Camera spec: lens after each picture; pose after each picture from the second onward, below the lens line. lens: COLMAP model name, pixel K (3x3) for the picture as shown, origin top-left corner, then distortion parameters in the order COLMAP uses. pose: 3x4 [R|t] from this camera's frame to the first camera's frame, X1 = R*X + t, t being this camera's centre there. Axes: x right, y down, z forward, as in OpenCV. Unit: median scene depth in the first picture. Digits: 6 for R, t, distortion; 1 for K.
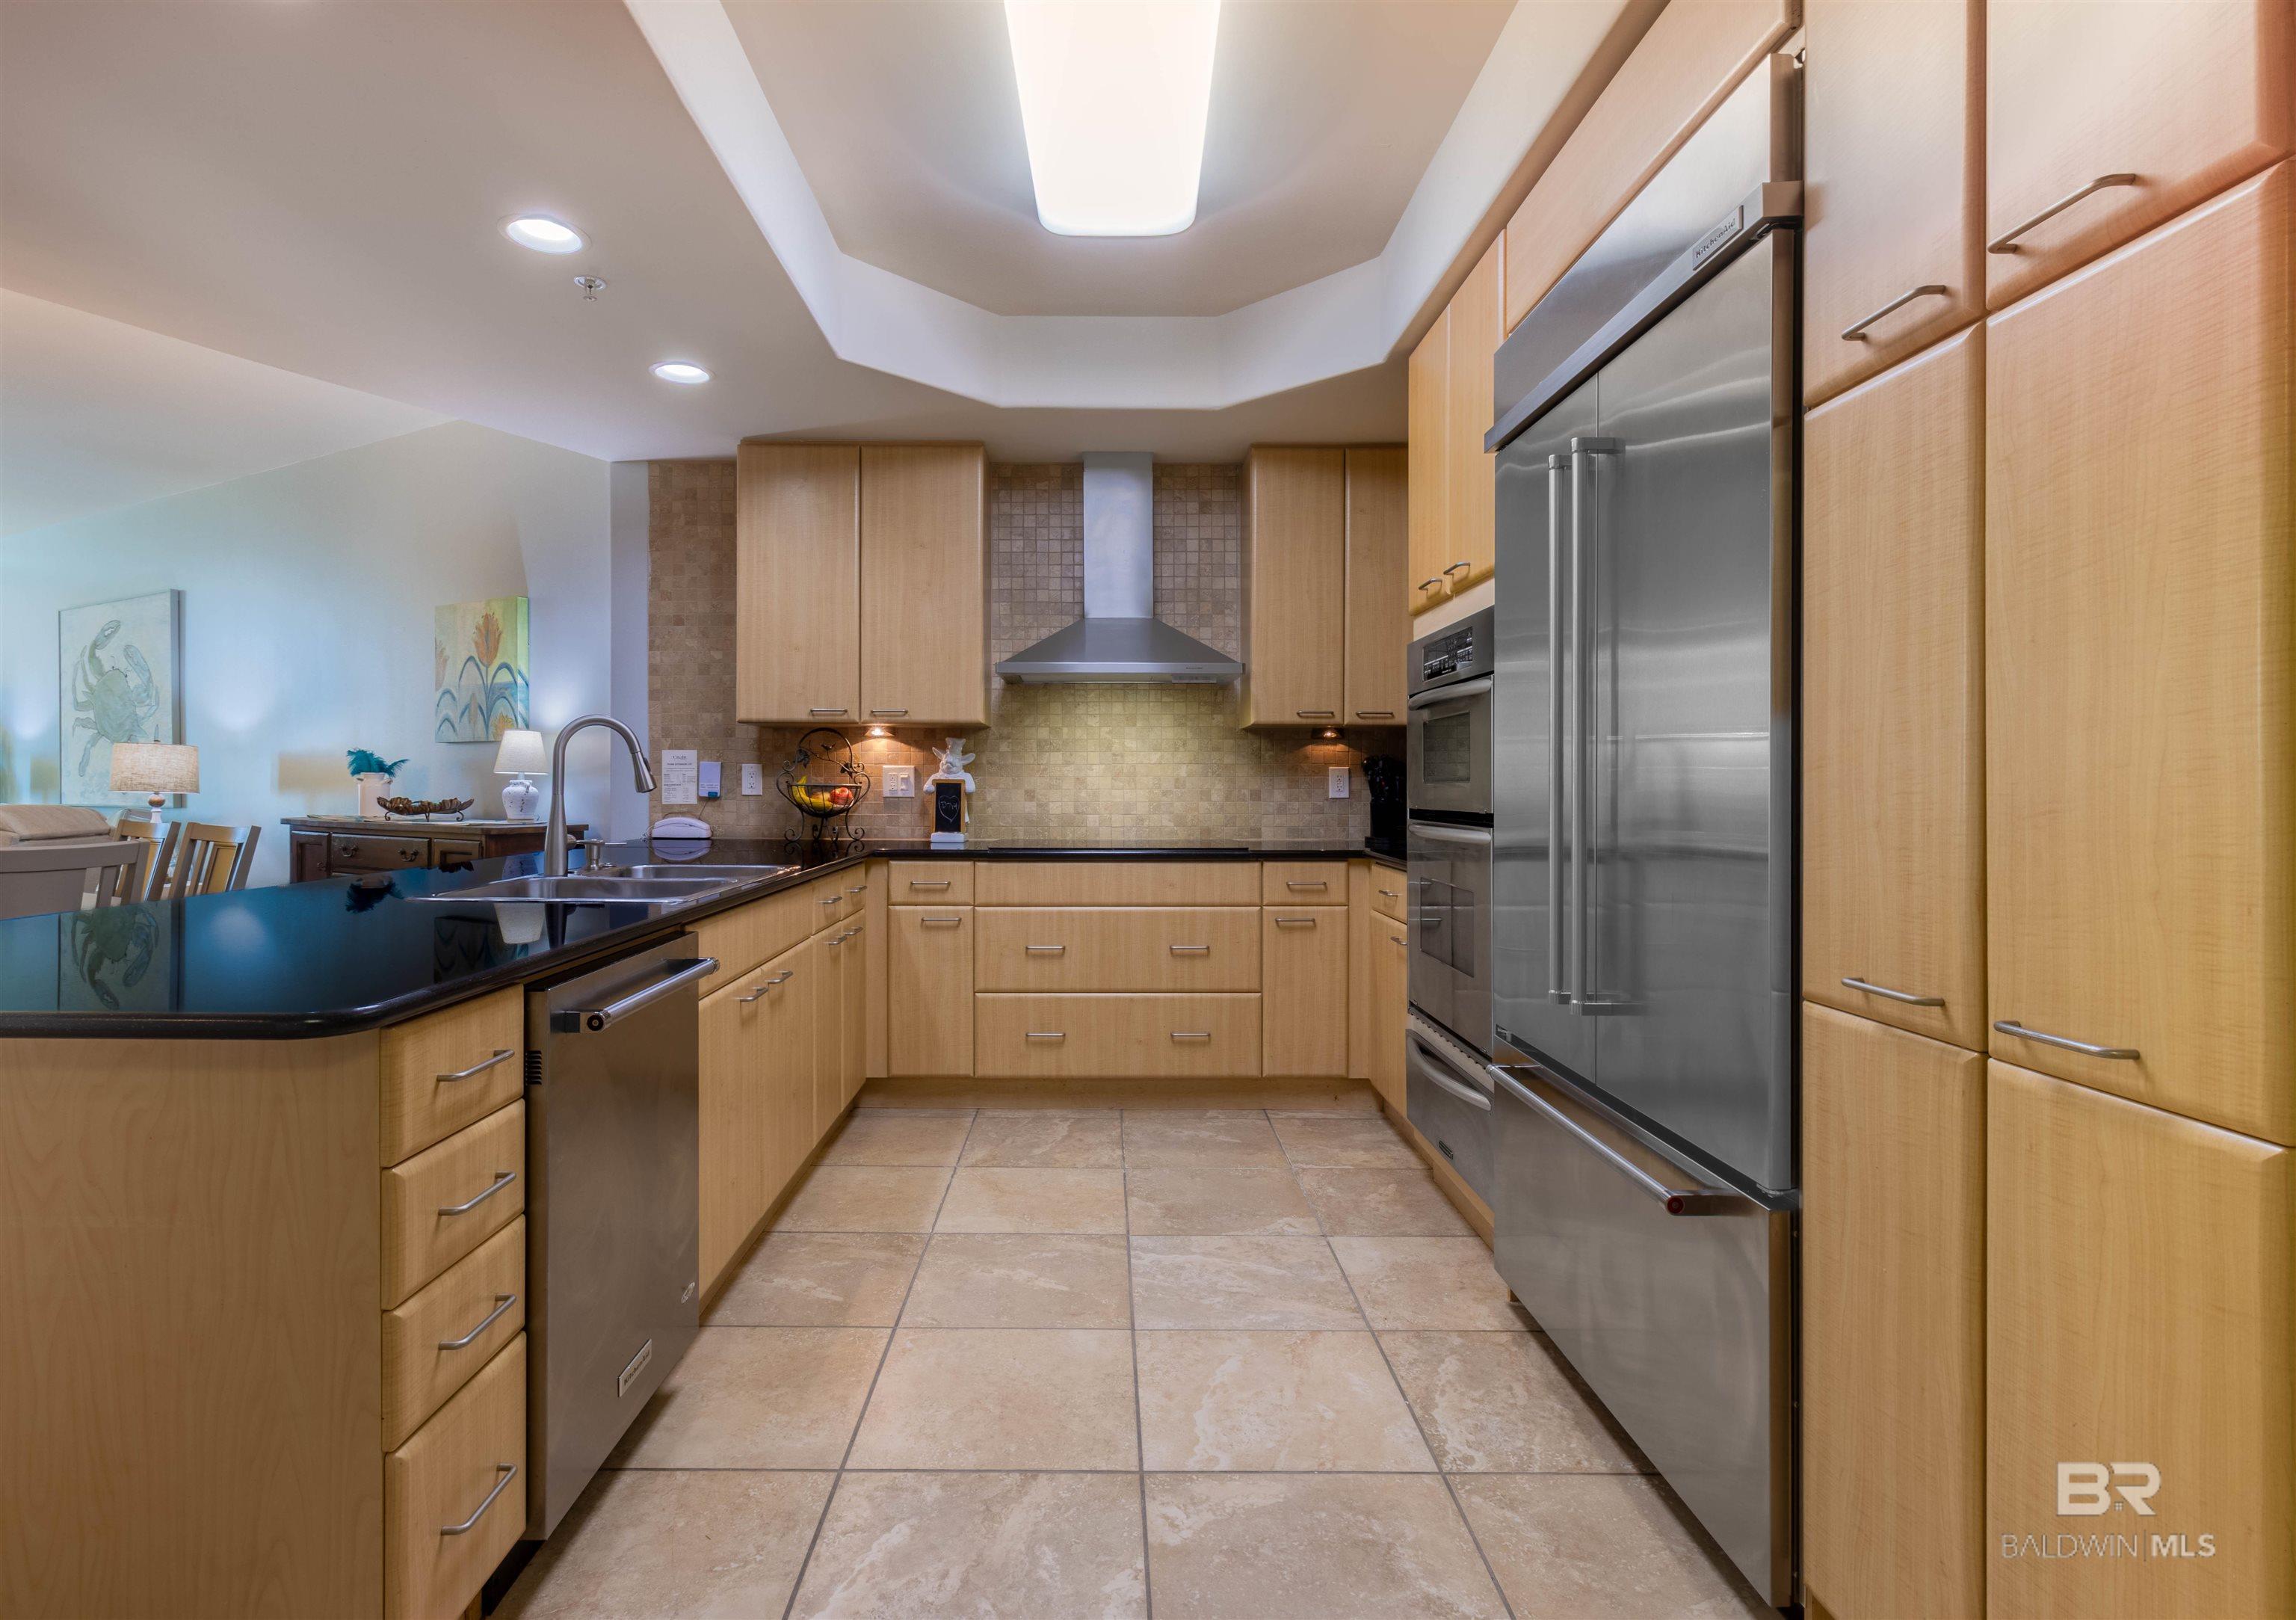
lens RADIAL K [[1159.5, 0, 1064.1], [0, 1159.5, 786.6], [0, 0, 1]] dist [0.000052, 0.000587]
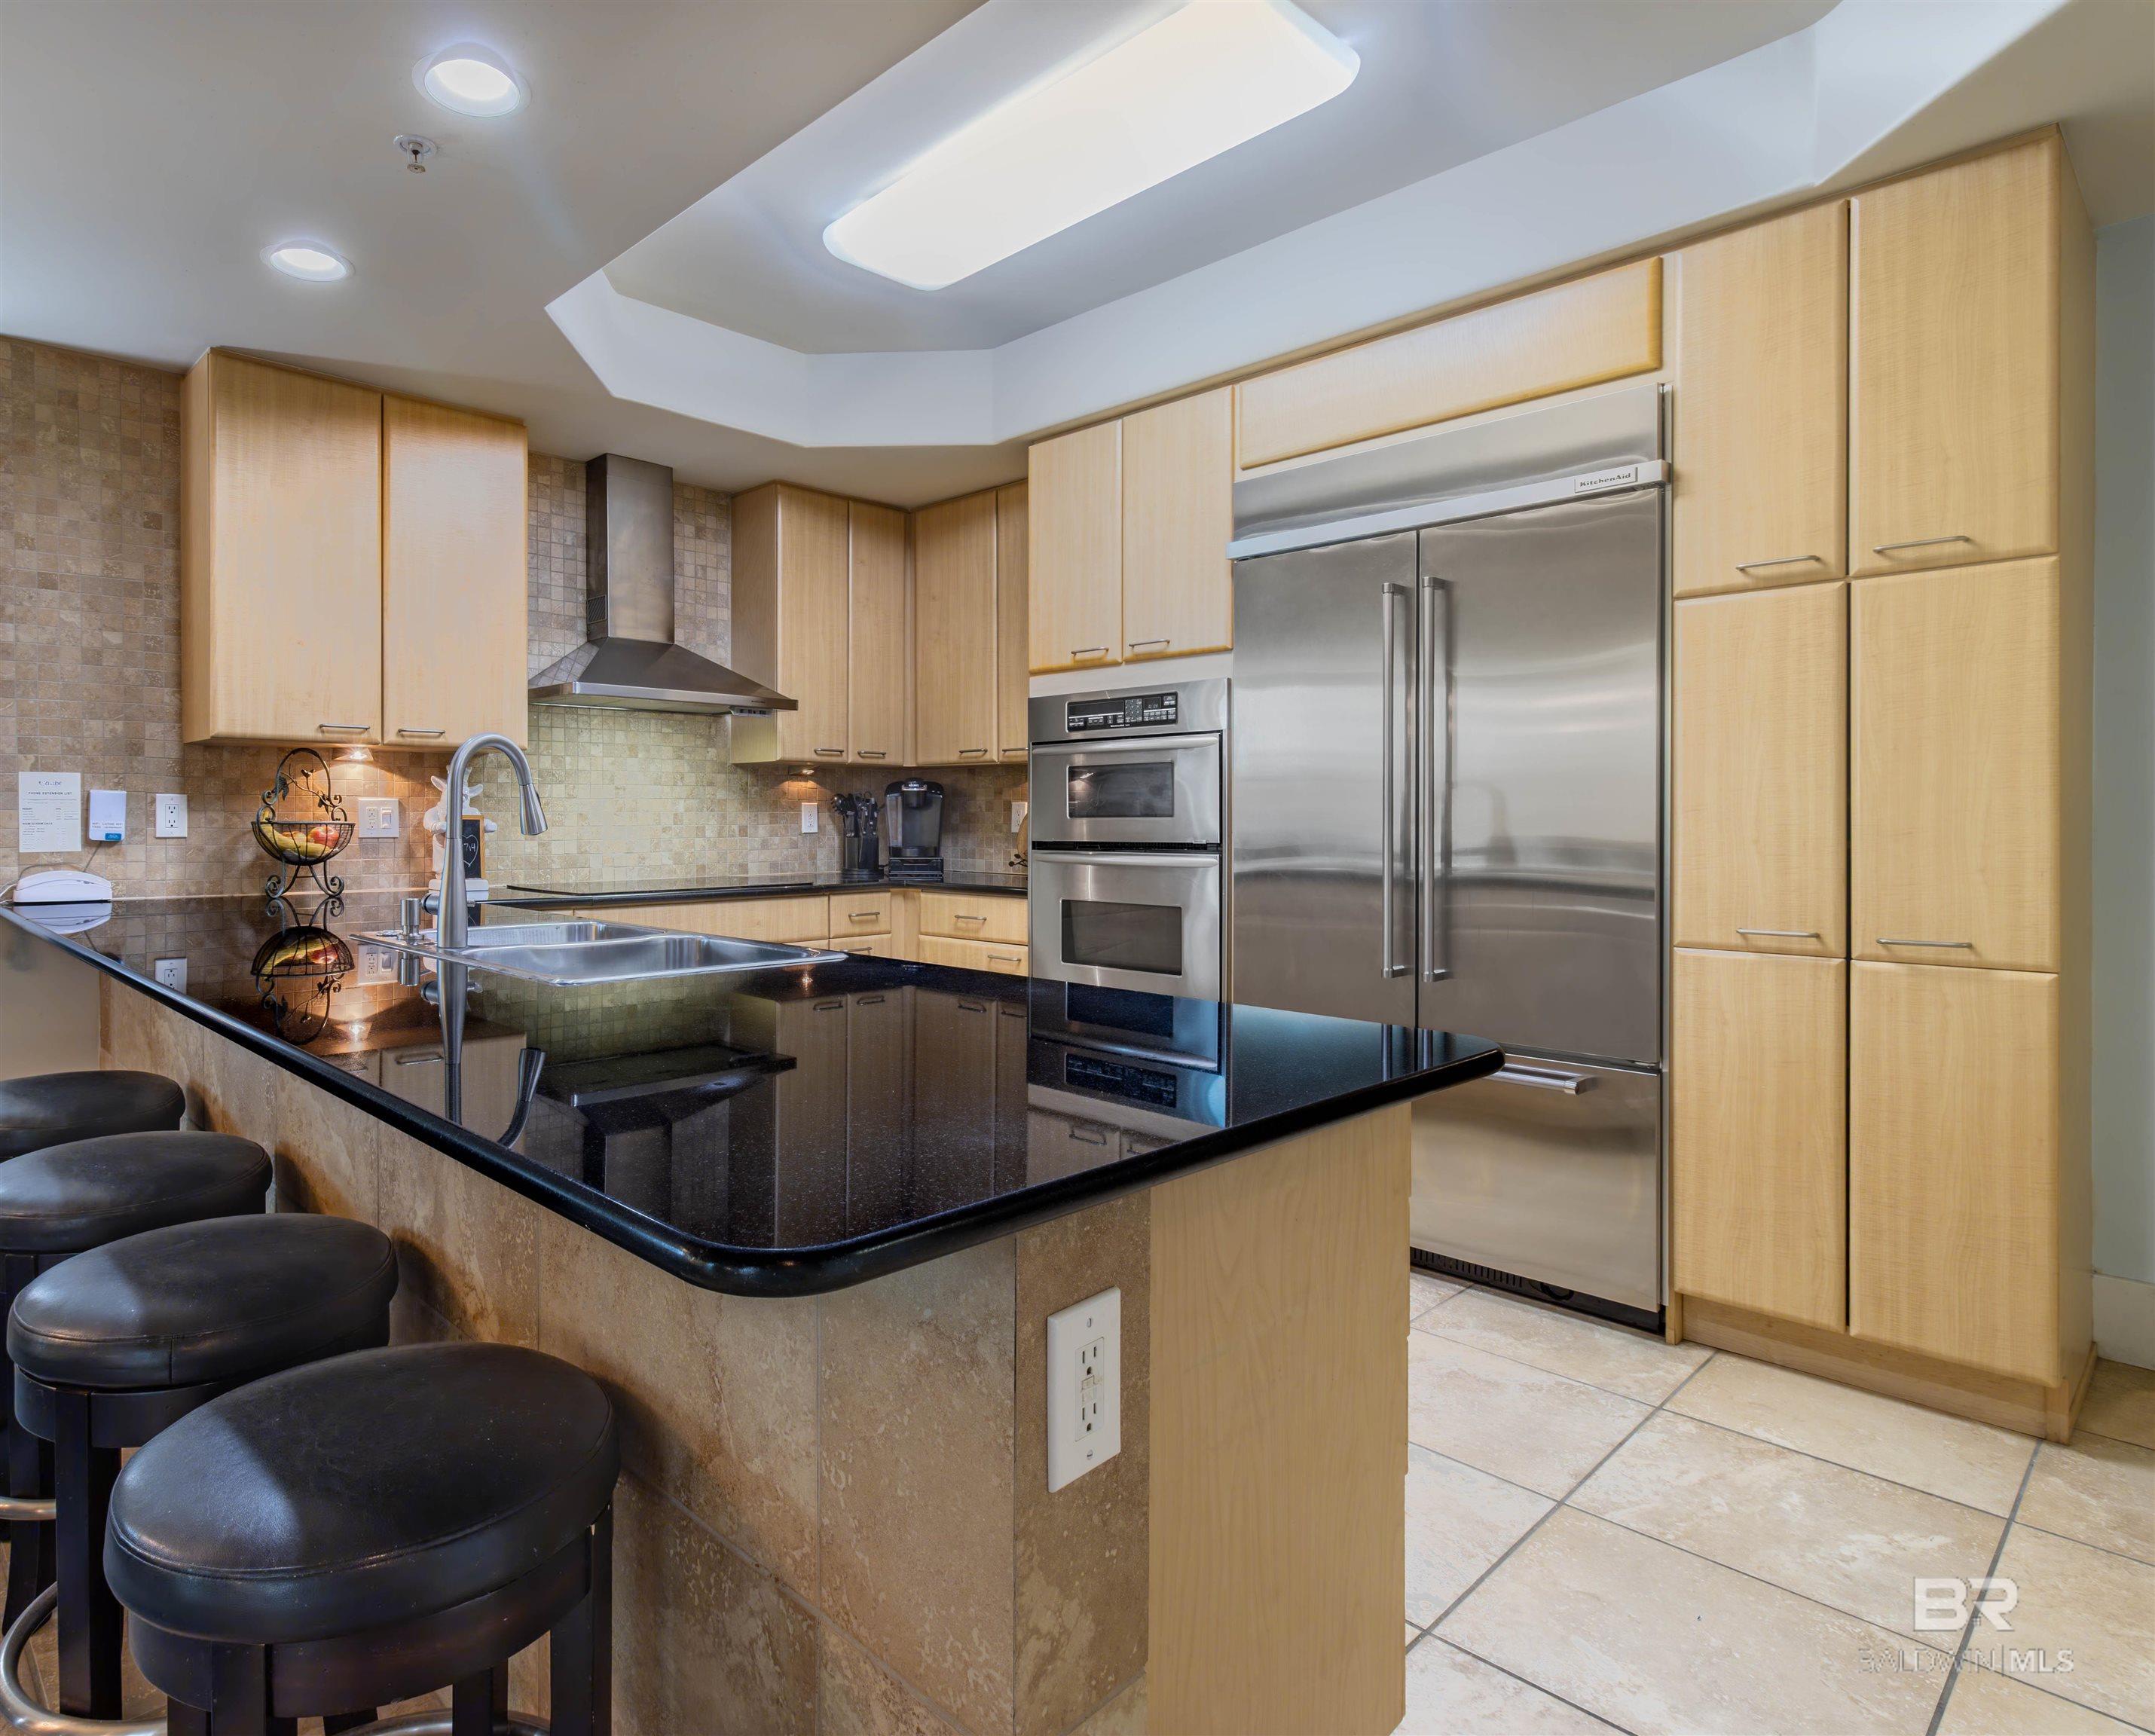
lens RADIAL K [[1250.6, 0, 849.5], [0, 1250.6, 824.7], [0, 0, 1]] dist [-0.000780, 0.002426]
pose [[0.744540, -0.006349, 0.667547, -0.551118], [0.003951, 0.999979, 0.005103, -0.003372], [-0.667566, -0.001162, 0.744550, 0.165224]]
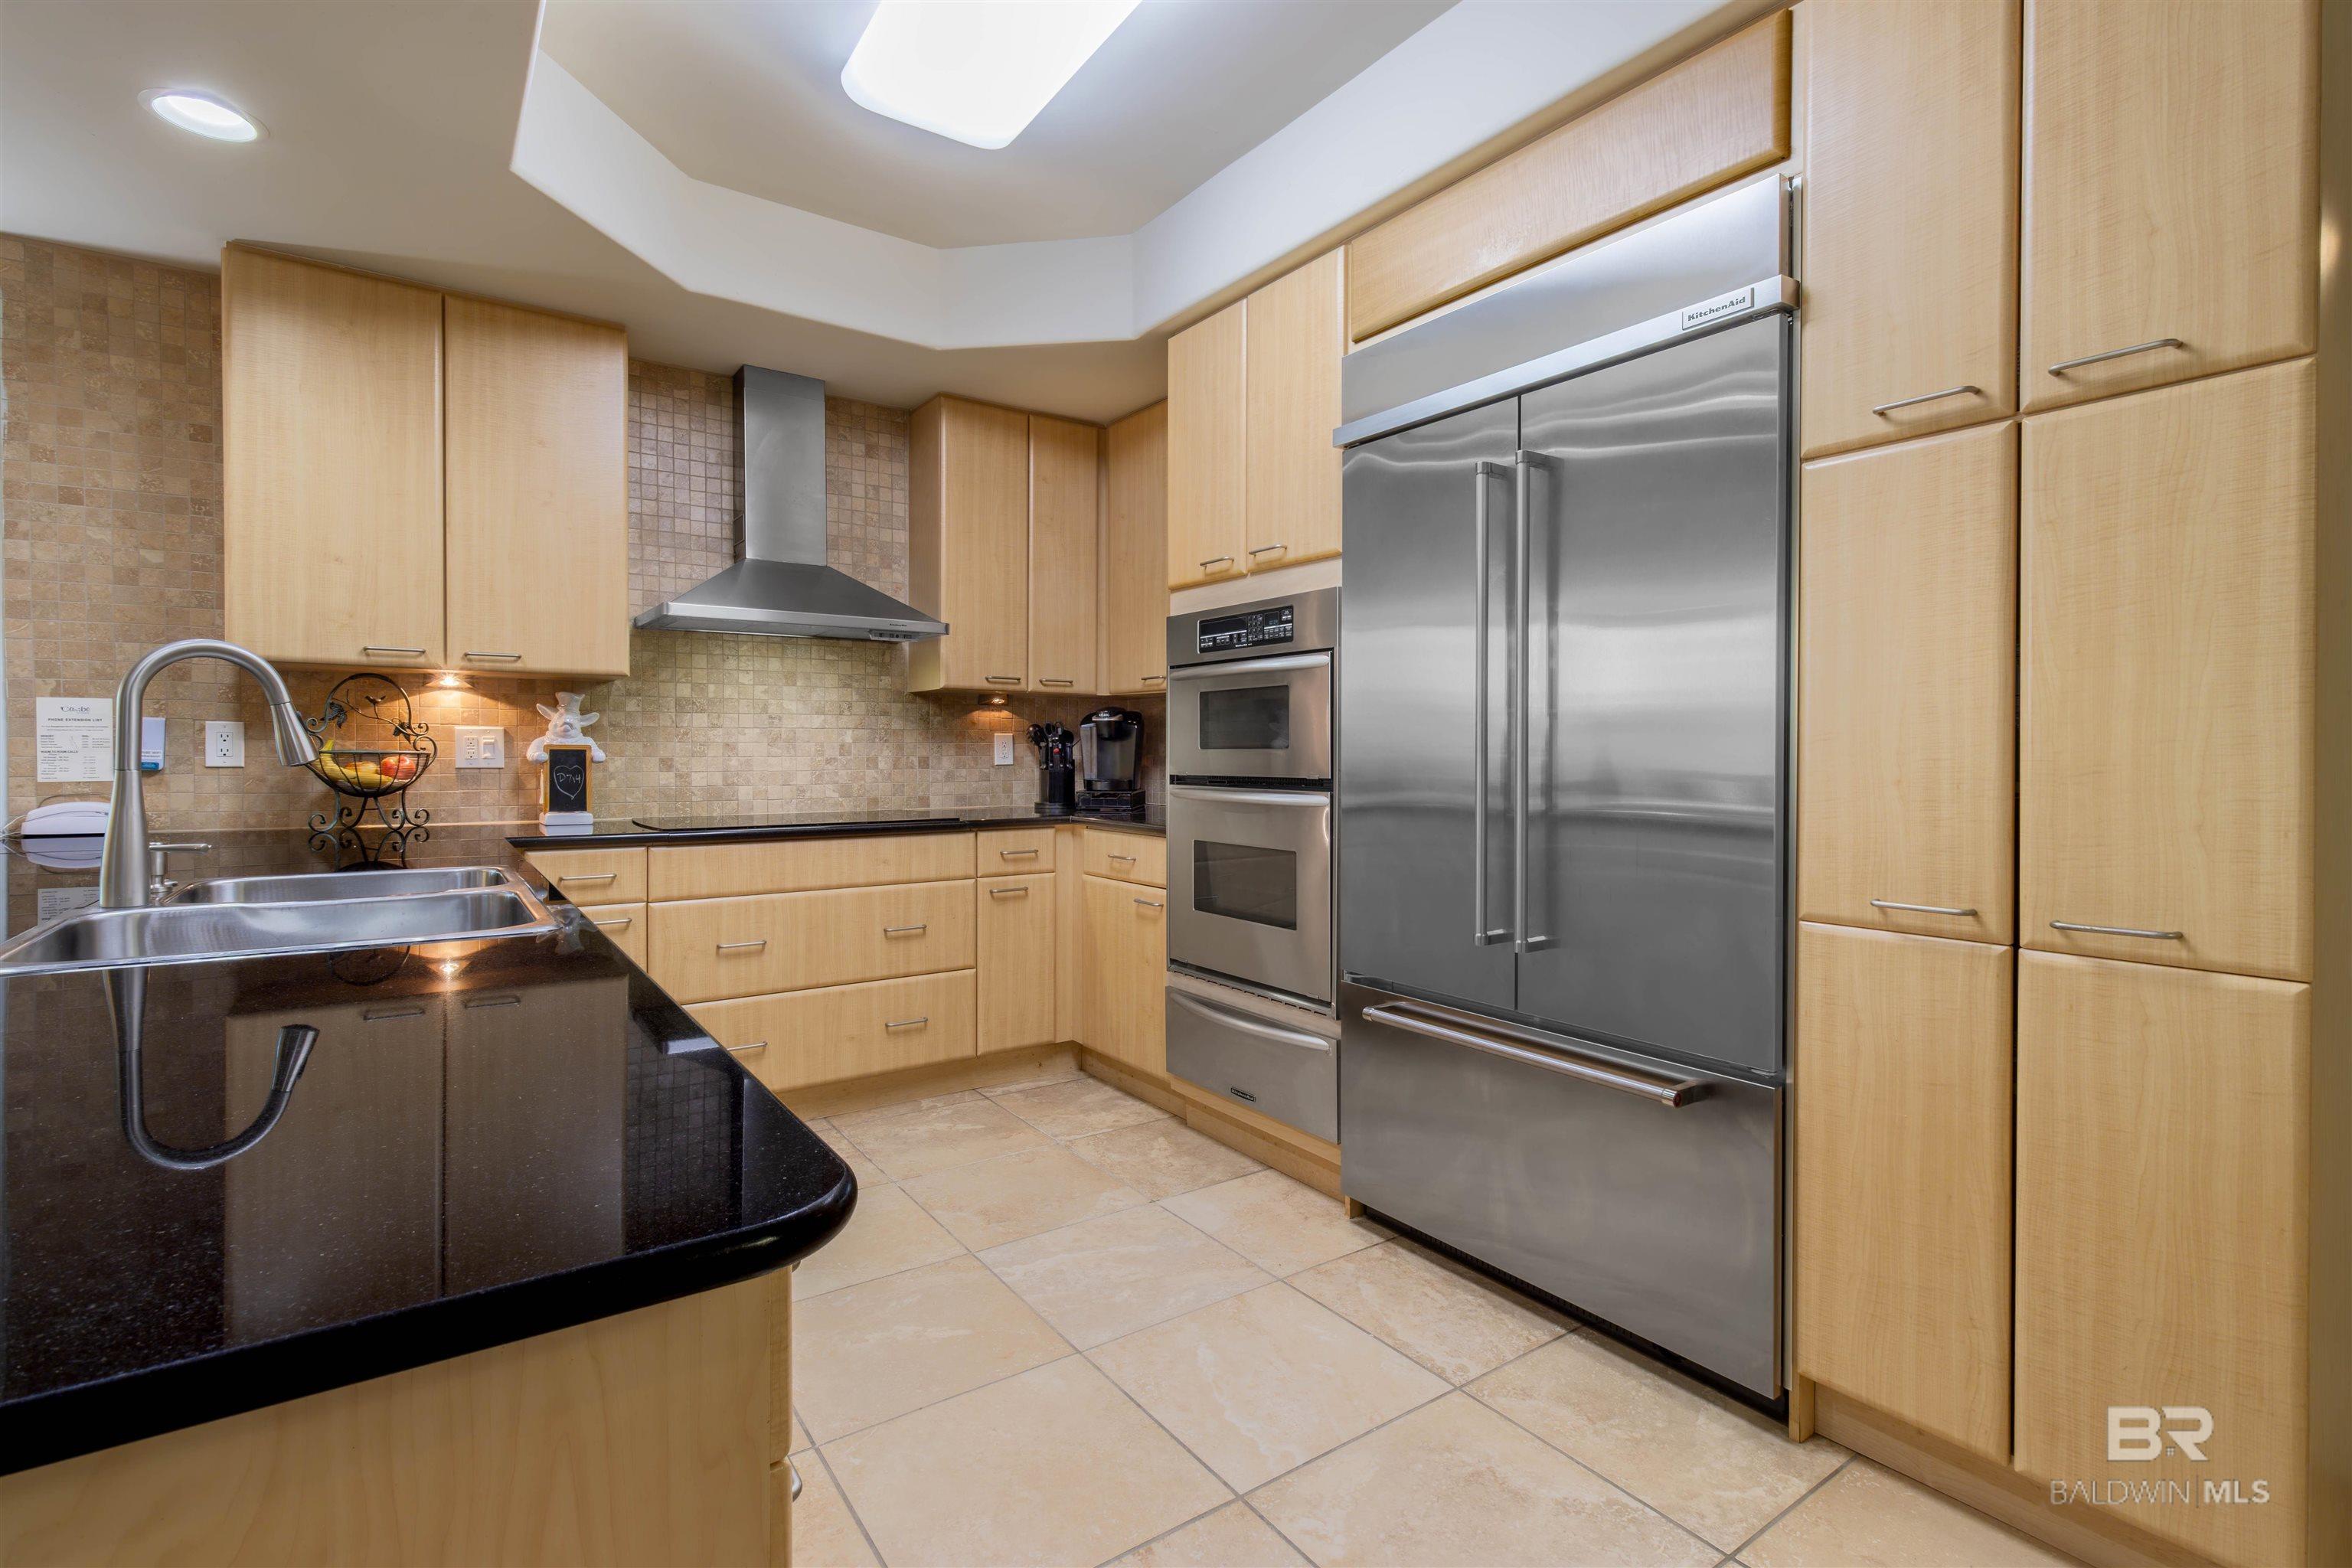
lens RADIAL K [[1123.6, 0, 1183.8], [0, 1123.6, 762.6], [0, 0, 1]] dist [0.000229, 0.002228]
pose [[0.804536, -0.006310, 0.593870, -0.242116], [0.000743, 0.999953, 0.009618, -0.001332], [-0.593904, -0.007297, 0.804503, 0.150629]]
